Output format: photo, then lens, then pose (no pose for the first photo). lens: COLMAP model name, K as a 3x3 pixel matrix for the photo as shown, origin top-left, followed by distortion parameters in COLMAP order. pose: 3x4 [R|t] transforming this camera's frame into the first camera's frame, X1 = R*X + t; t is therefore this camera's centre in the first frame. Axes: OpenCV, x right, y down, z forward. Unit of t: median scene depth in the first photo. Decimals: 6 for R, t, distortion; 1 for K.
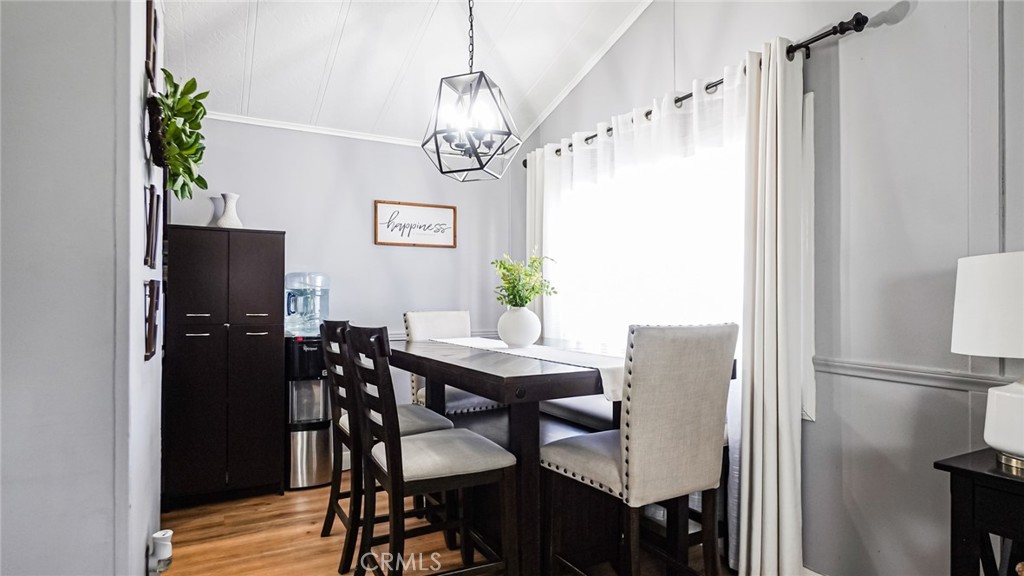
lens RADIAL K [[540.9, 0, 509.2], [0, 540.9, 298.8], [0, 0, 1]] dist [-0.016553, -0.000754]
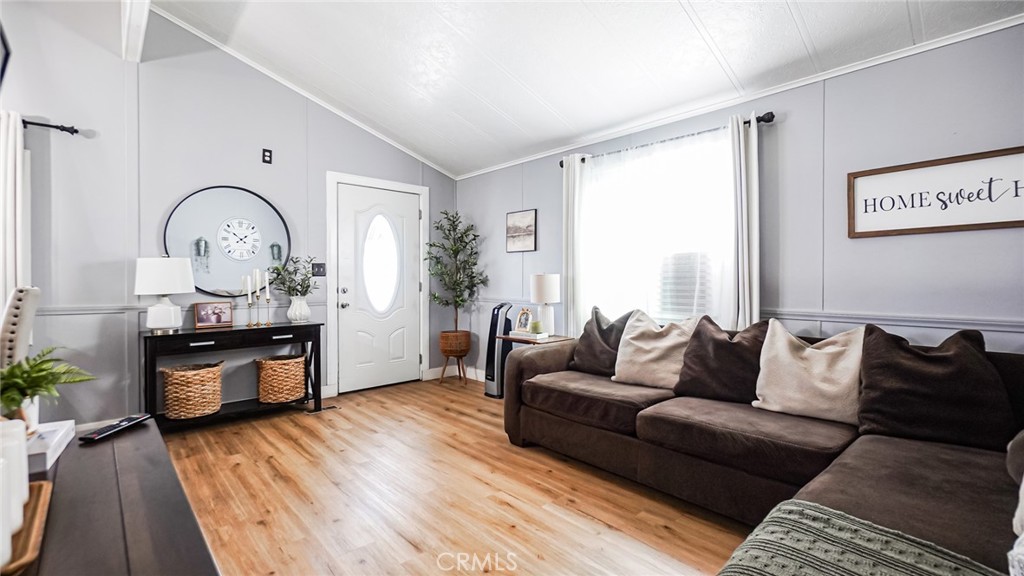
lens RADIAL K [[467.0, 0, 511.1], [0, 467.0, 282.0], [0, 0, 1]] dist [-0.013464, 0.001036]
pose [[-0.248189, -0.006345, 0.968691, -0.951989], [-0.010235, 0.999940, 0.003928, 0.006180], [-0.968658, -0.008939, -0.248239, -0.087800]]
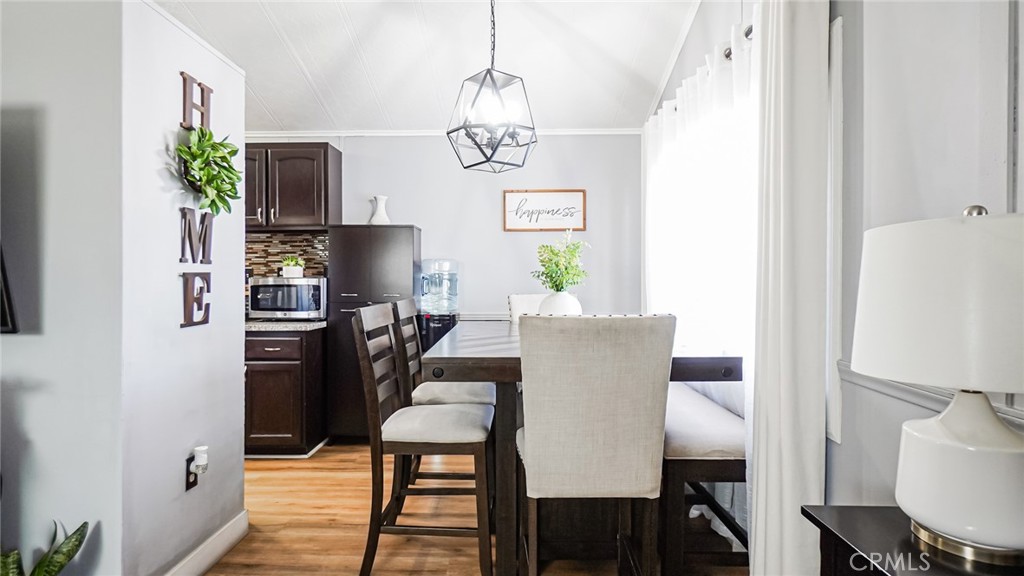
lens RADIAL K [[540.9, 0, 505.8], [0, 540.9, 288.5], [0, 0, 1]] dist [-0.016553, -0.000754]
pose [[0.876749, 0.007521, -0.480890, 0.405273], [0.002139, 0.999807, 0.019536, -0.010032], [0.480944, -0.018157, 0.876563, 0.070431]]
